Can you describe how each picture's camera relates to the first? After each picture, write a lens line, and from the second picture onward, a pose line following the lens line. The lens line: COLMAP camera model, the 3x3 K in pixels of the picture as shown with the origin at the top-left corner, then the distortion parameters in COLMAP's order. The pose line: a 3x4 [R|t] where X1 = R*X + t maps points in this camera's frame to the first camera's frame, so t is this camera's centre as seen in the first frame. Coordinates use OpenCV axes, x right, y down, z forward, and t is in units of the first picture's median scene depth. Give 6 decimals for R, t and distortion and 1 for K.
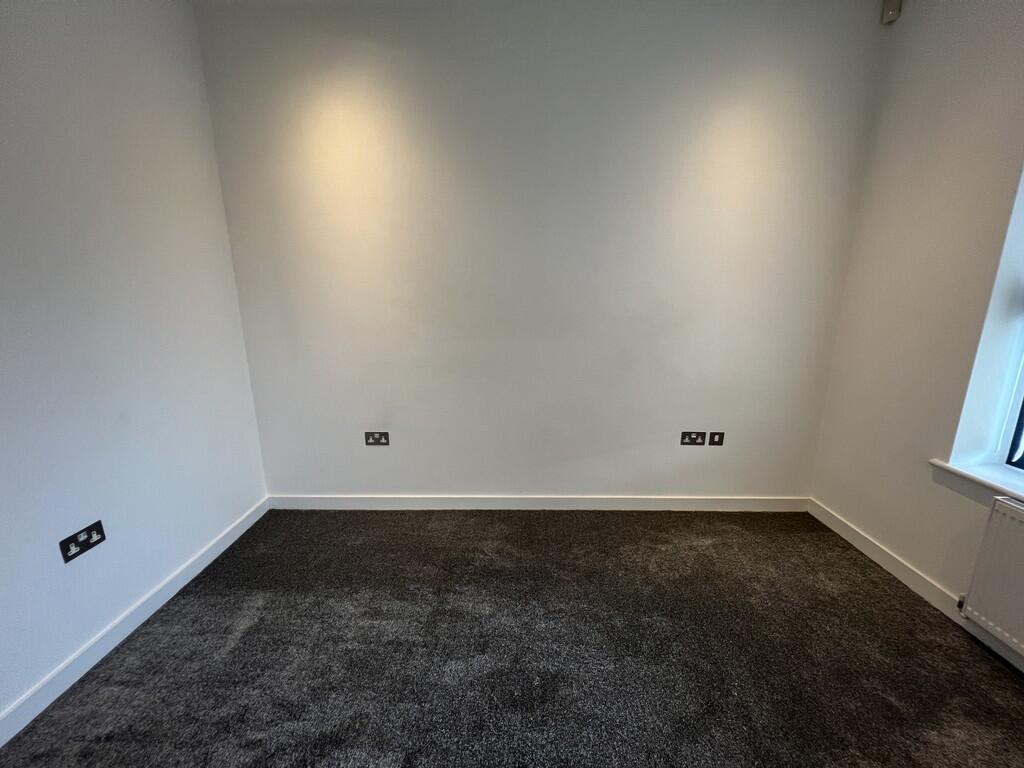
lens RADIAL K [[408.4, 0, 512.0], [0, 408.4, 384.0], [0, 0, 1]] dist [-0.004126, -0.000282]
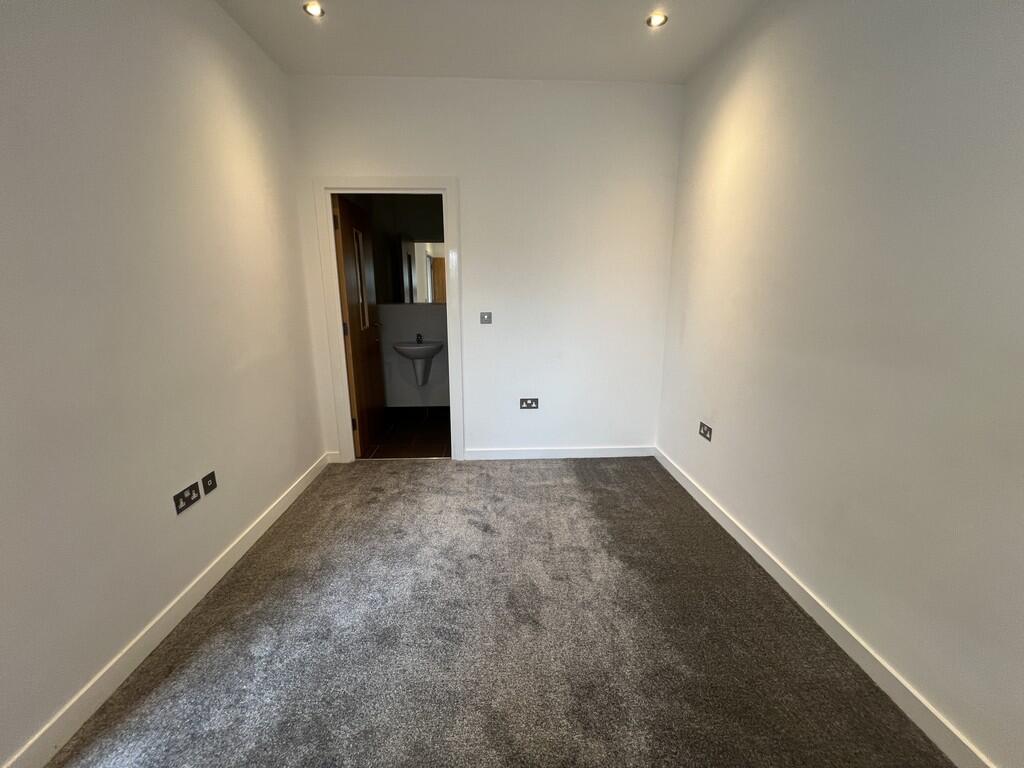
lens RADIAL K [[408.4, 0, 512.0], [0, 408.4, 384.0], [0, 0, 1]] dist [-0.004126, -0.000282]
pose [[0.061934, 0.229485, -0.971340, 0.882088], [-0.215909, 0.953244, 0.211443, -0.133654], [0.974447, 0.196626, 0.108586, 0.548276]]
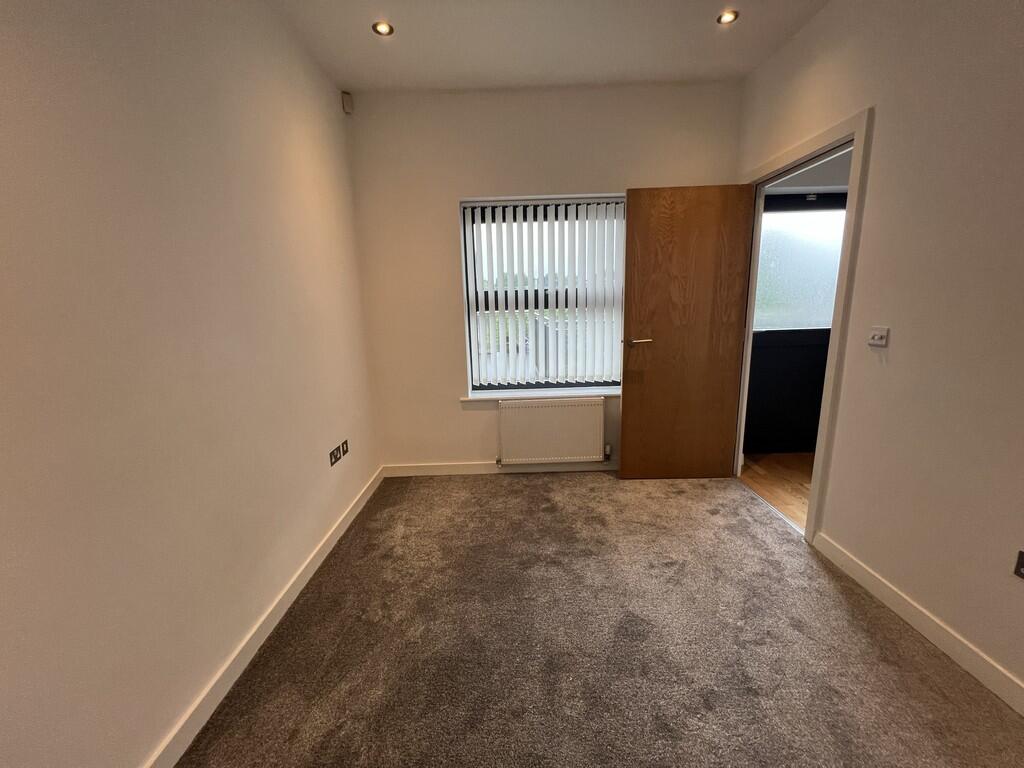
lens RADIAL K [[408.4, 0, 512.0], [0, 408.4, 384.0], [0, 0, 1]] dist [-0.004126, -0.000282]
pose [[-0.013537, -0.194087, 0.980891, -0.693972], [0.249701, 0.949244, 0.191271, -0.158164], [-0.968228, 0.247518, 0.035613, 0.720547]]
